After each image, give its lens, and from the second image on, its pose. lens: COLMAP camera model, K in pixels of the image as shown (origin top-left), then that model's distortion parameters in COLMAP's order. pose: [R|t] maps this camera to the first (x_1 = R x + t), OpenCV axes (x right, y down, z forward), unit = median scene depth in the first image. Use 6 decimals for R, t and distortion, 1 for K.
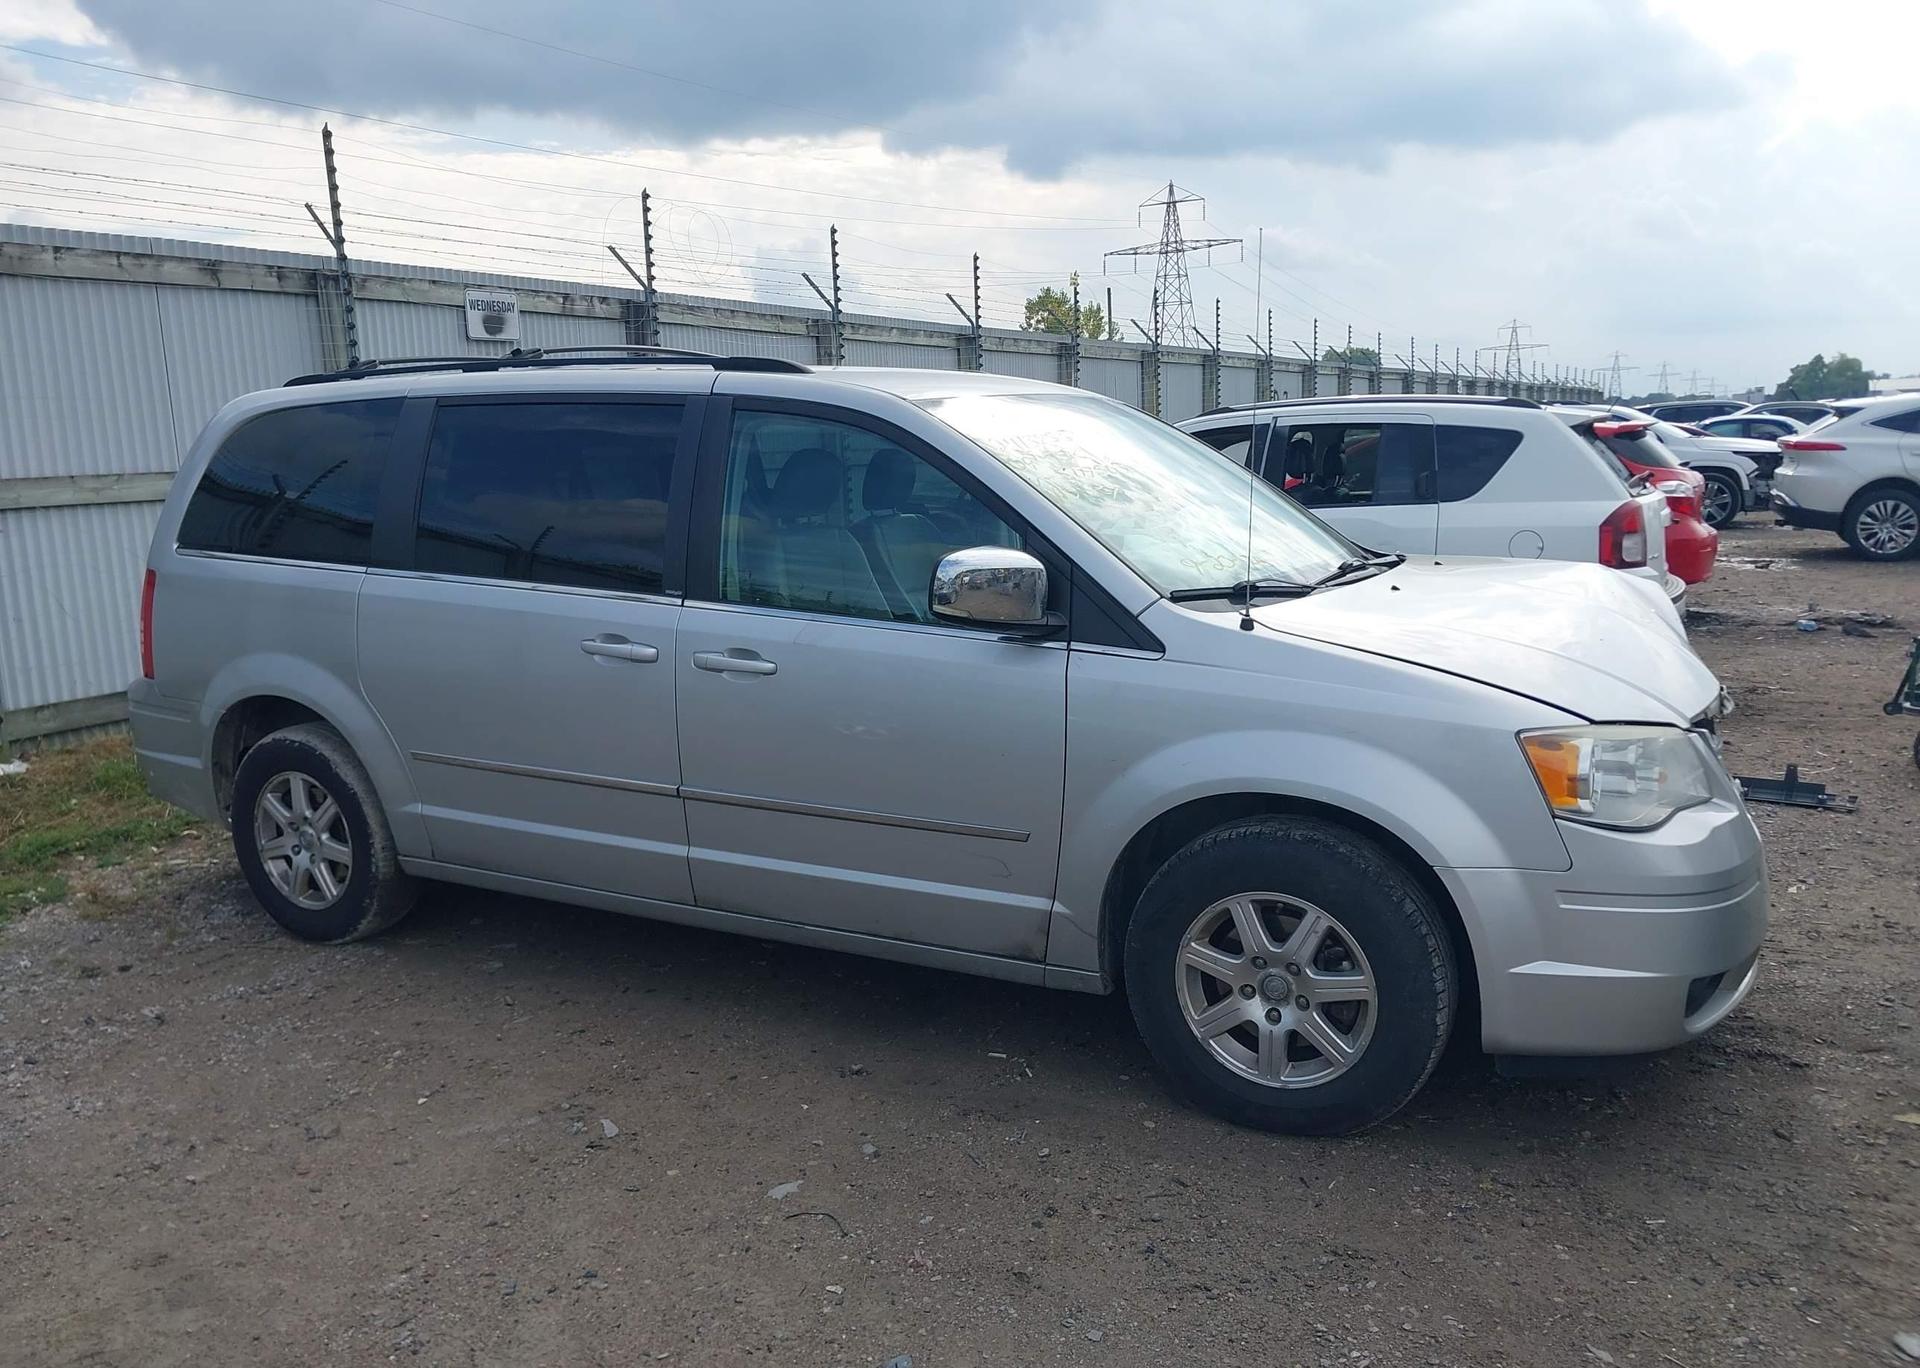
lens RADIAL K [[1524.2, 0, 950.4], [0, 1524.2, 671.0], [0, 0, 1]] dist [0.028410, -0.038378]
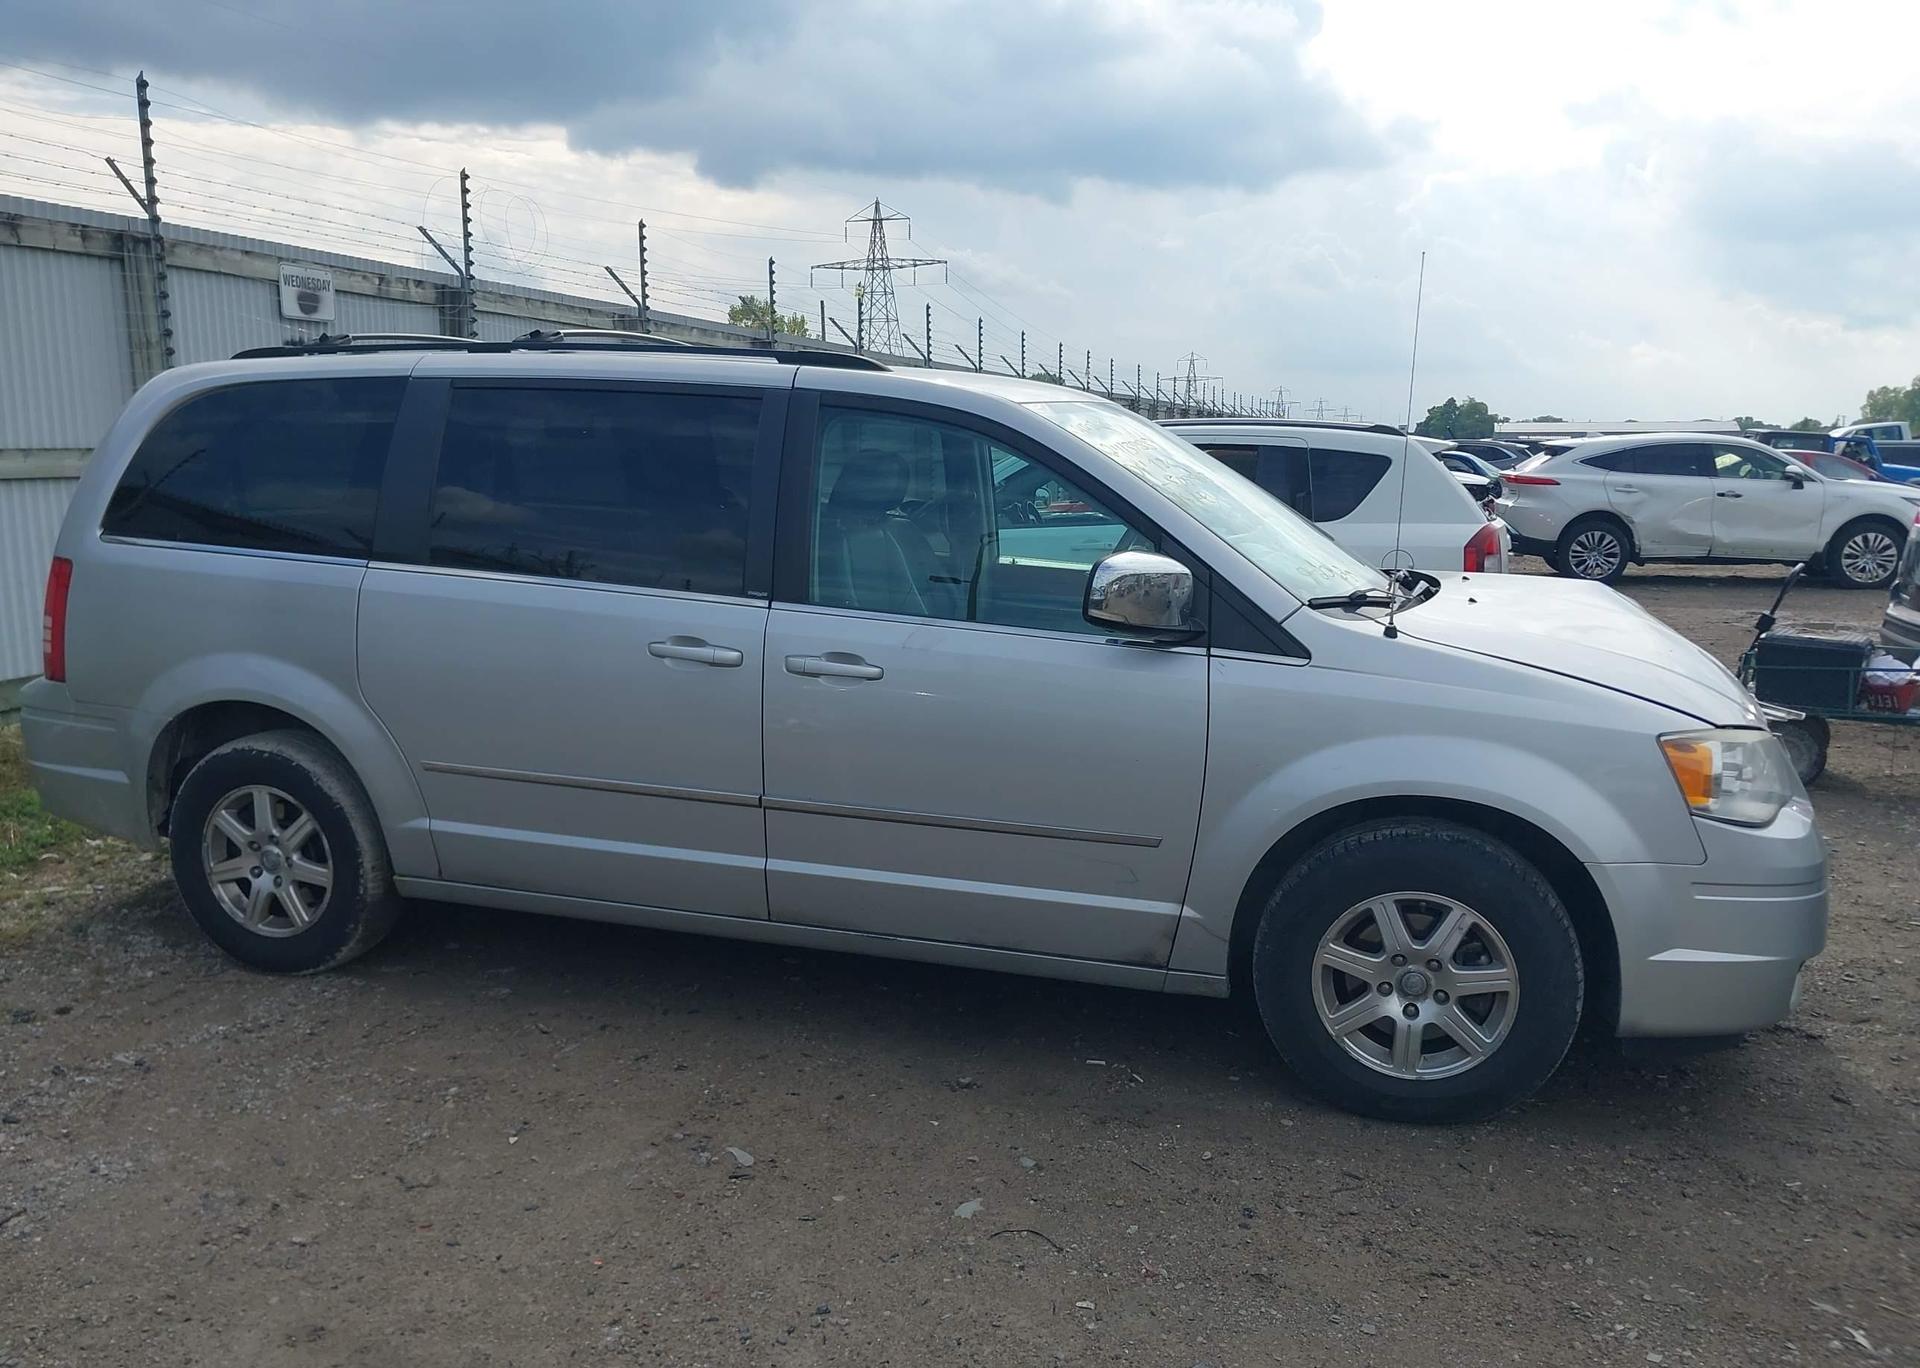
lens RADIAL K [[1524.2, 0, 953.9], [0, 1524.2, 673.0], [0, 0, 1]] dist [0.028410, -0.038378]
pose [[0.978849, 0.006078, 0.204496, -0.220146], [-0.004709, 0.999963, -0.007183, 0.004233], [-0.204532, 0.006068, 0.978841, 0.034466]]
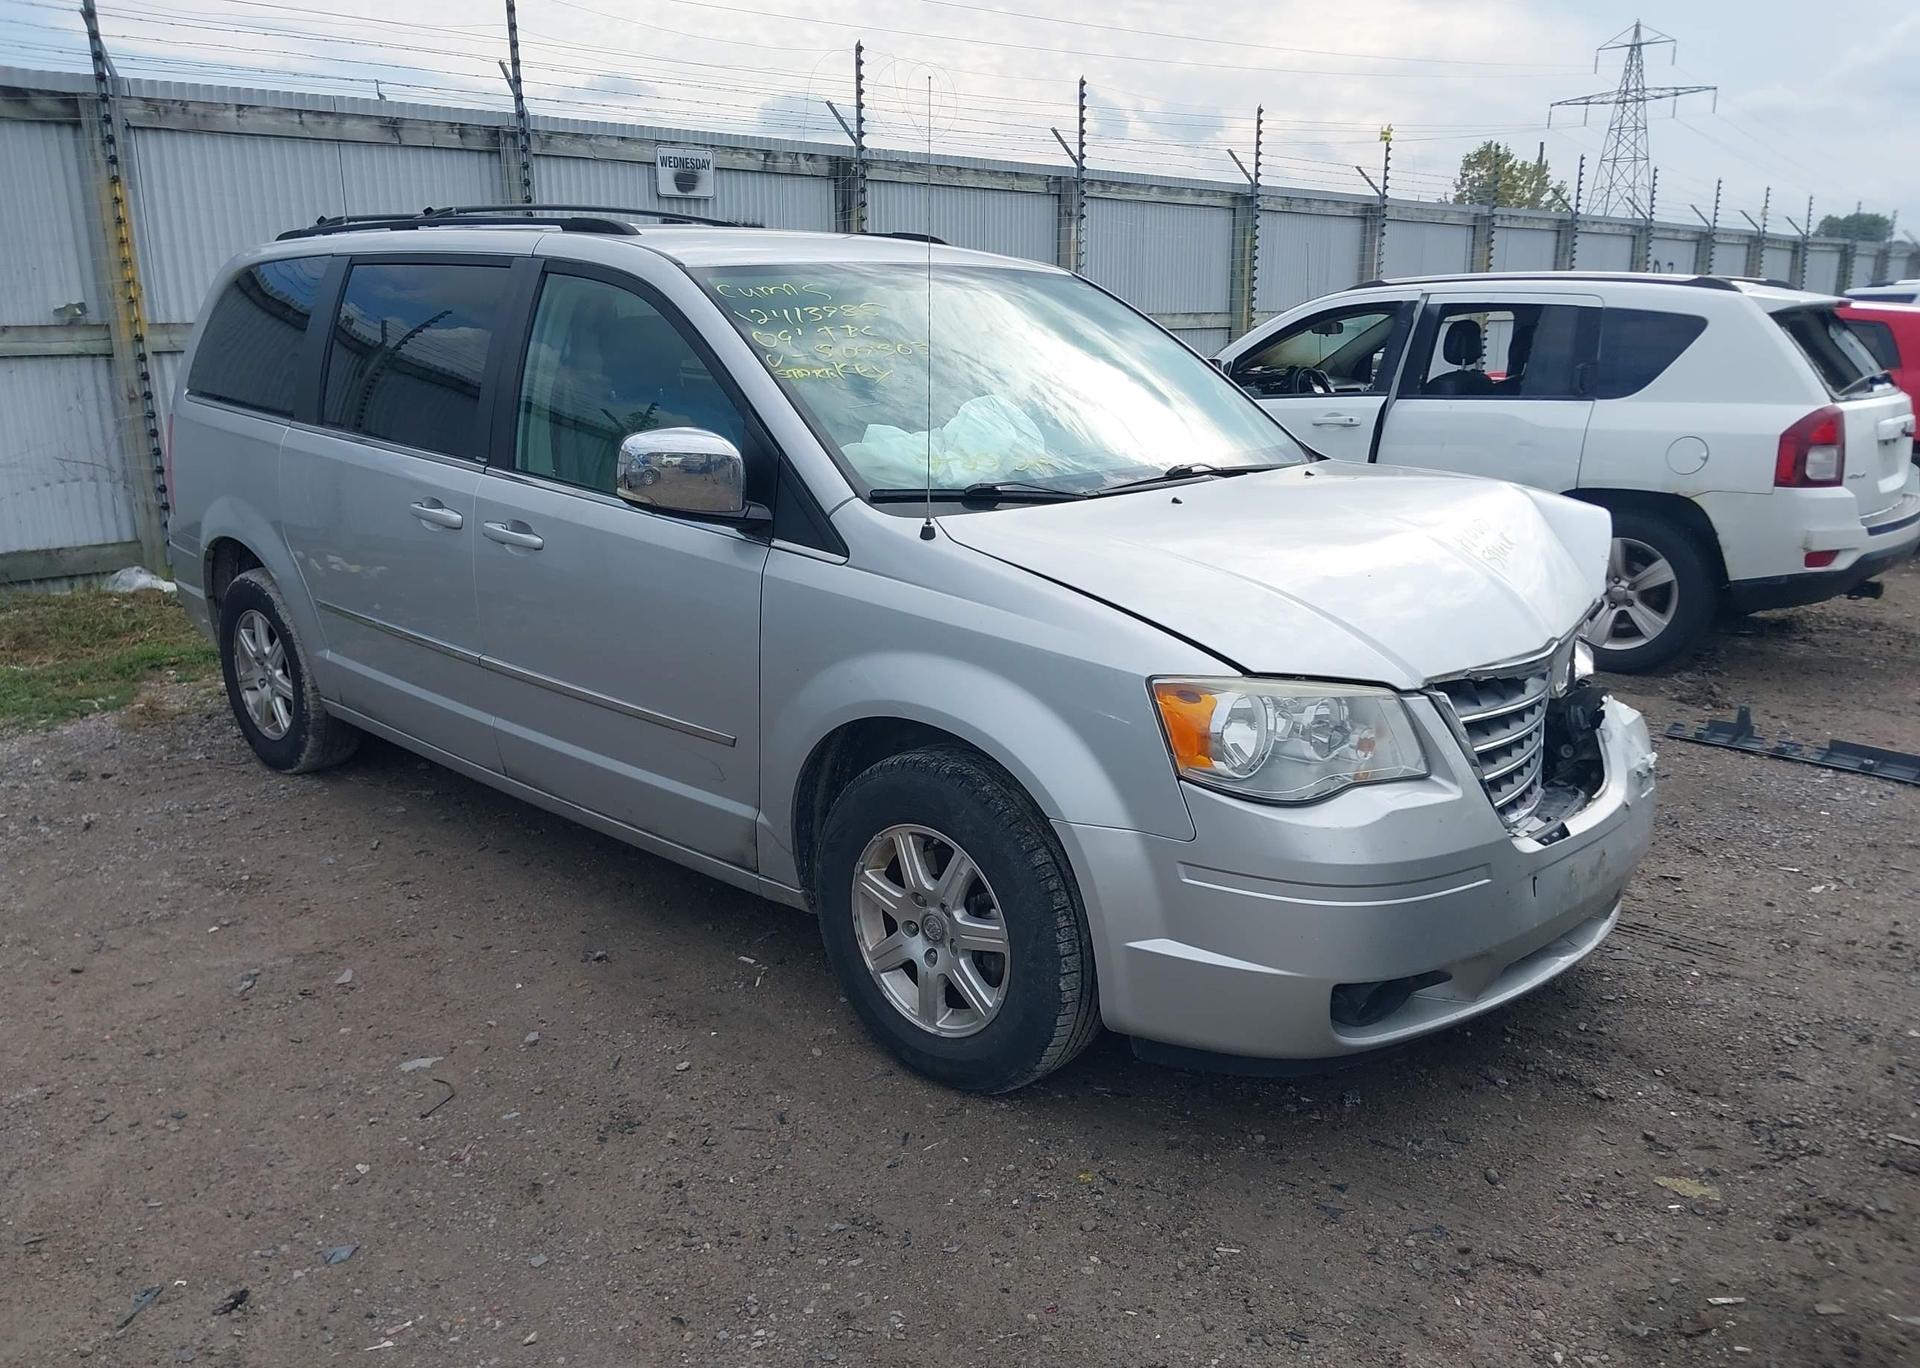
lens RADIAL K [[1524.2, 0, 951.8], [0, 1524.2, 676.1], [0, 0, 1]] dist [0.028410, -0.038378]
pose [[0.964711, 0.086767, -0.248604, 0.317027], [-0.064151, 0.993147, 0.097689, -0.024942], [0.255376, -0.078293, 0.963667, 0.094076]]
